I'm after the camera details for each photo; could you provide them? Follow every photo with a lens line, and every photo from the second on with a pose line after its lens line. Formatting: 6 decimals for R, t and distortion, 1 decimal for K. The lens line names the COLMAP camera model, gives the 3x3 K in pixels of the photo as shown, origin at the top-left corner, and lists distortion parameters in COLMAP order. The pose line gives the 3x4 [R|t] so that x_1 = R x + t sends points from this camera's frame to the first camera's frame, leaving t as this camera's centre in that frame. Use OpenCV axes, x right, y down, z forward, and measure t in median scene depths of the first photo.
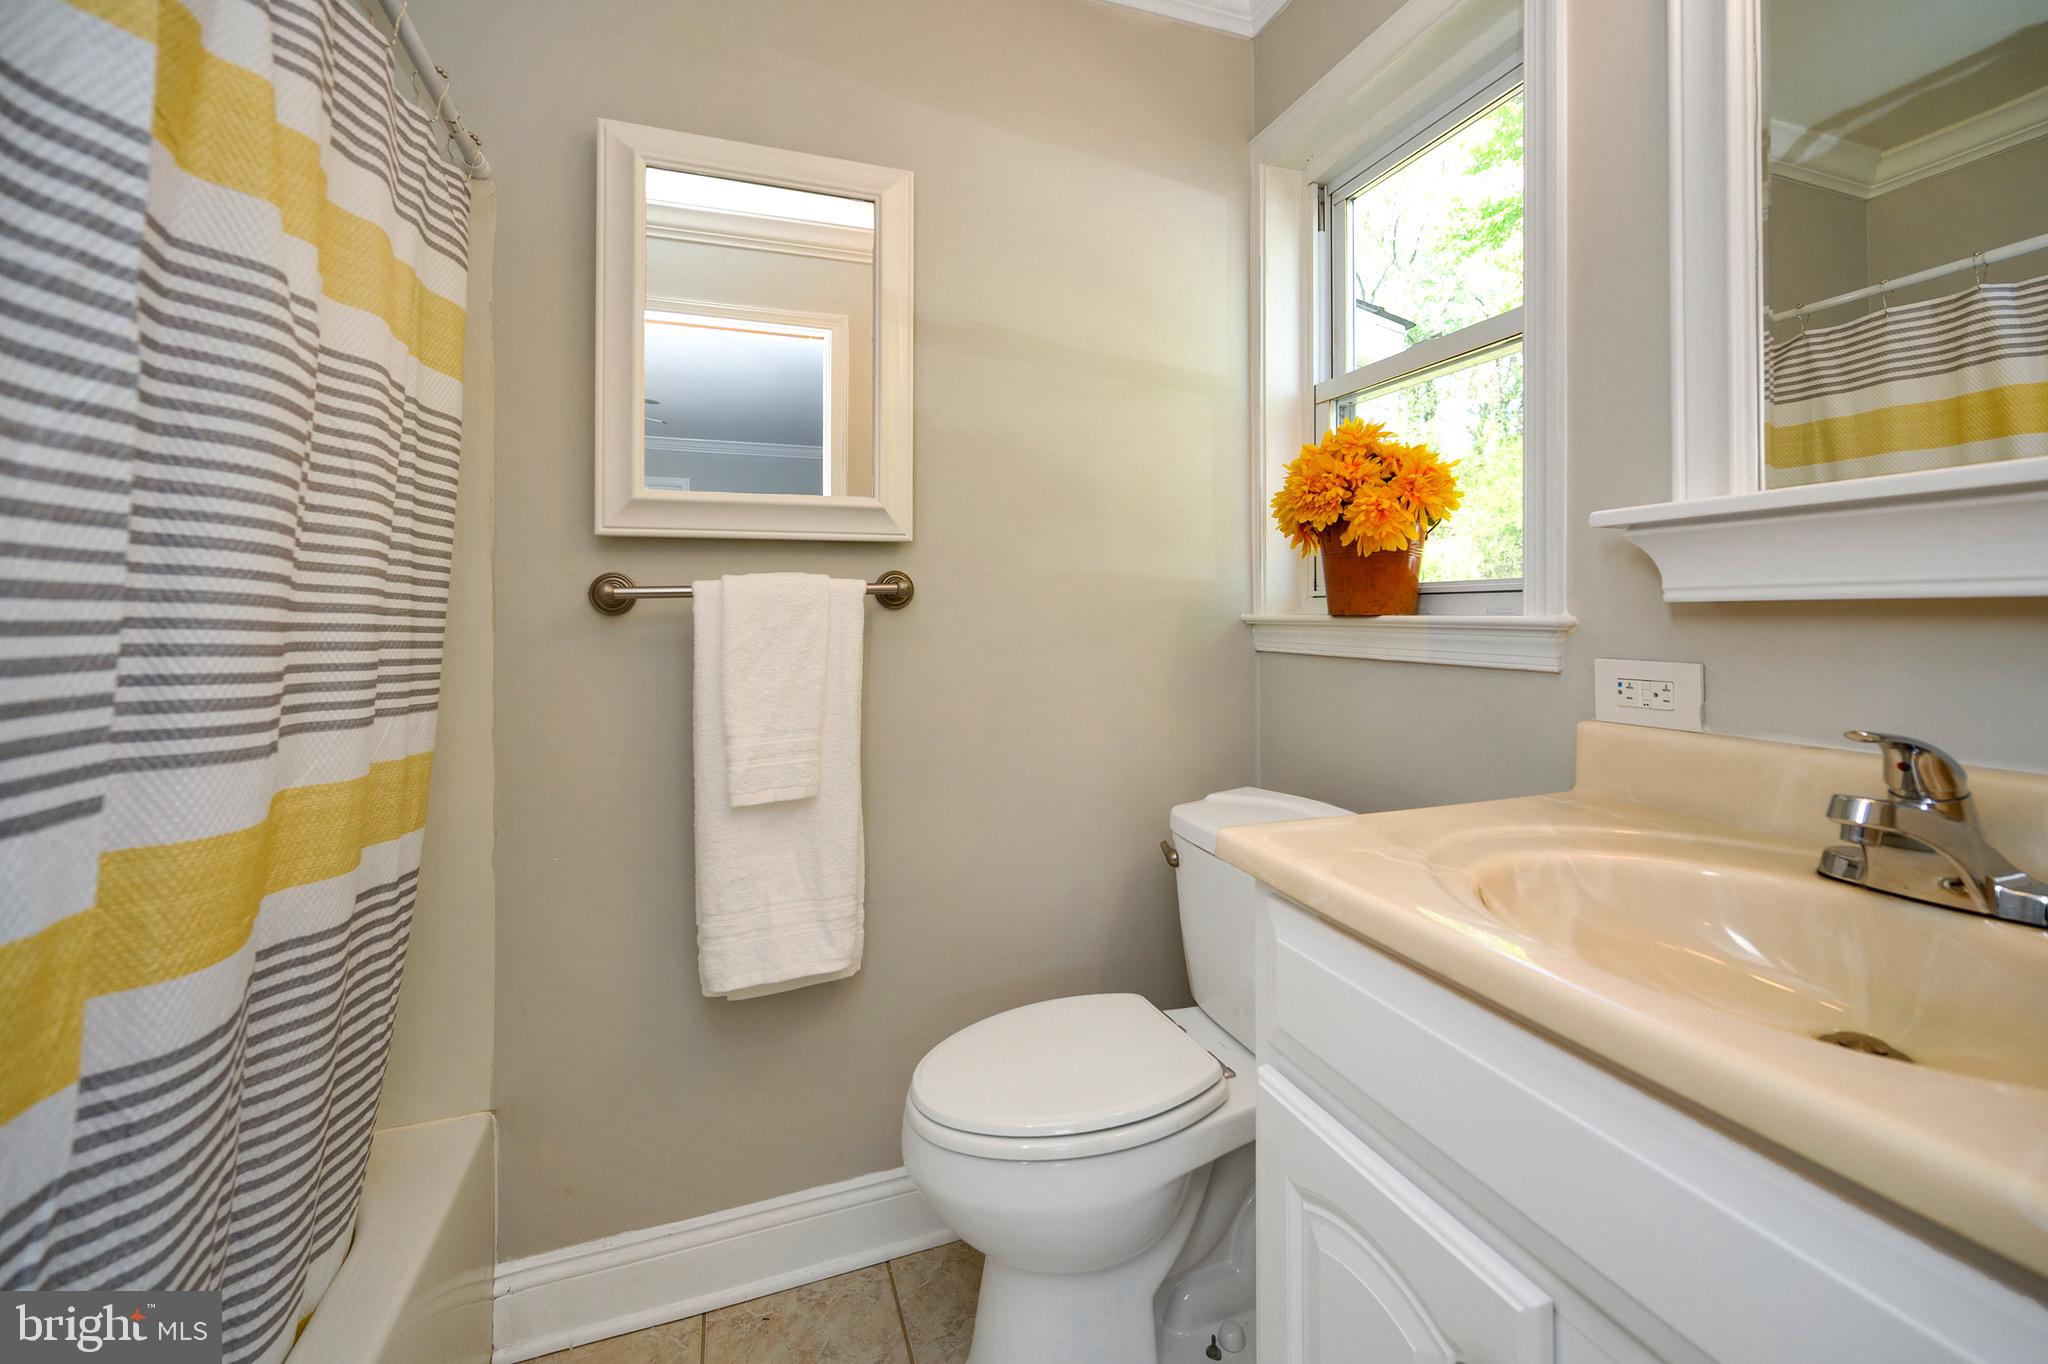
lens RADIAL K [[838.3, 0, 1011.7], [0, 838.3, 604.3], [0, 0, 1]] dist [-0.001442, -0.000321]
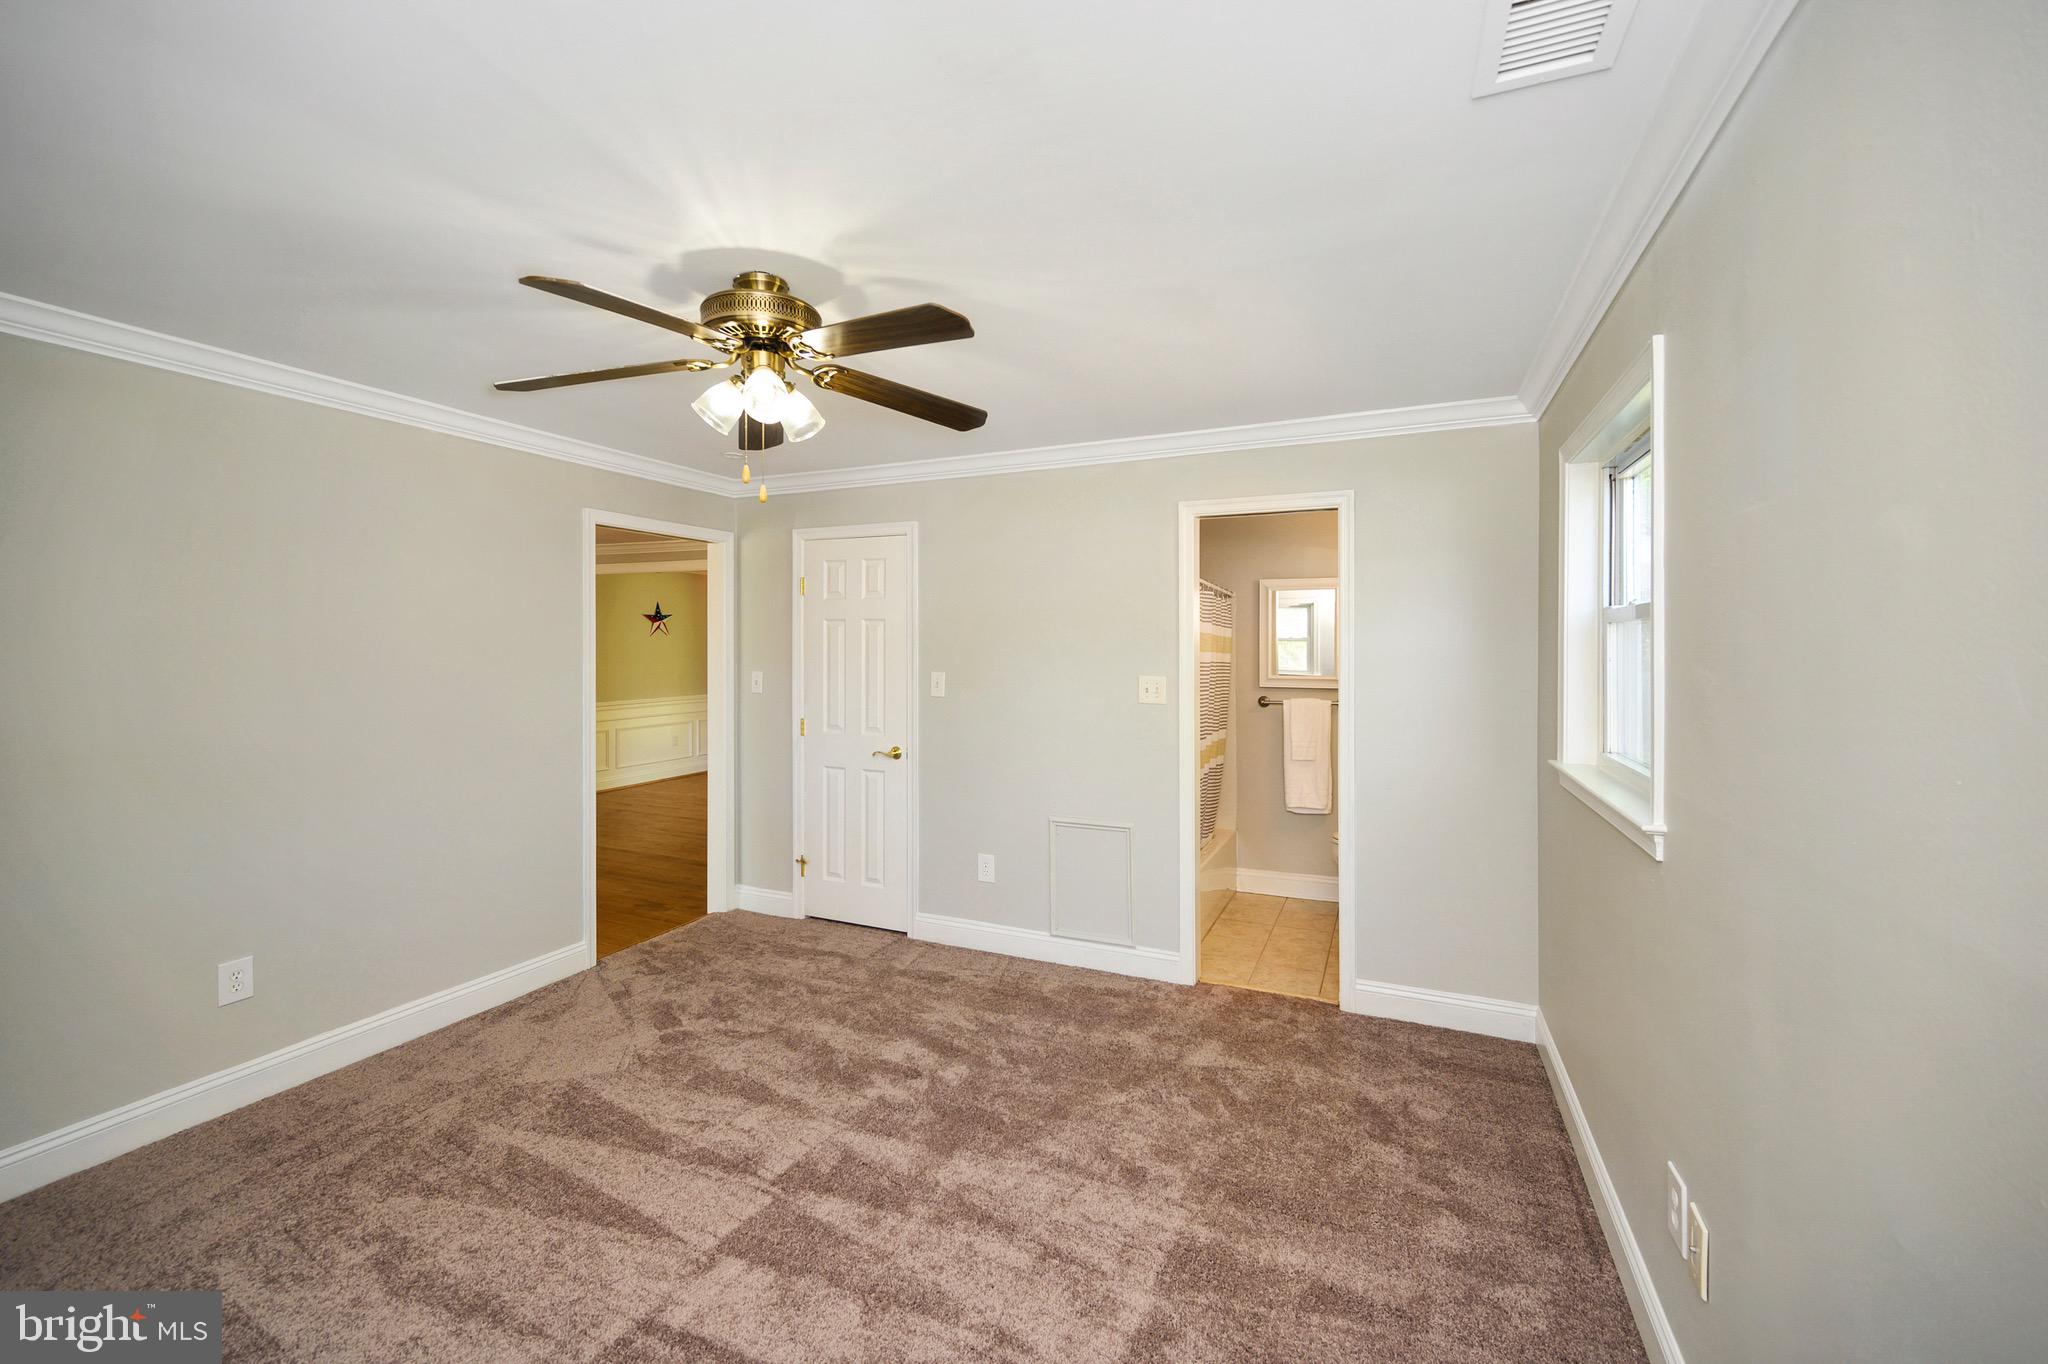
lens RADIAL K [[838.3, 0, 1024.6], [0, 838.3, 666.9], [0, 0, 1]] dist [-0.001442, -0.000321]
pose [[0.741593, 0.006046, -0.670823, 1.369763], [0.003823, 0.999905, 0.013239, -0.245728], [0.670839, -0.012383, 0.741499, -2.745758]]
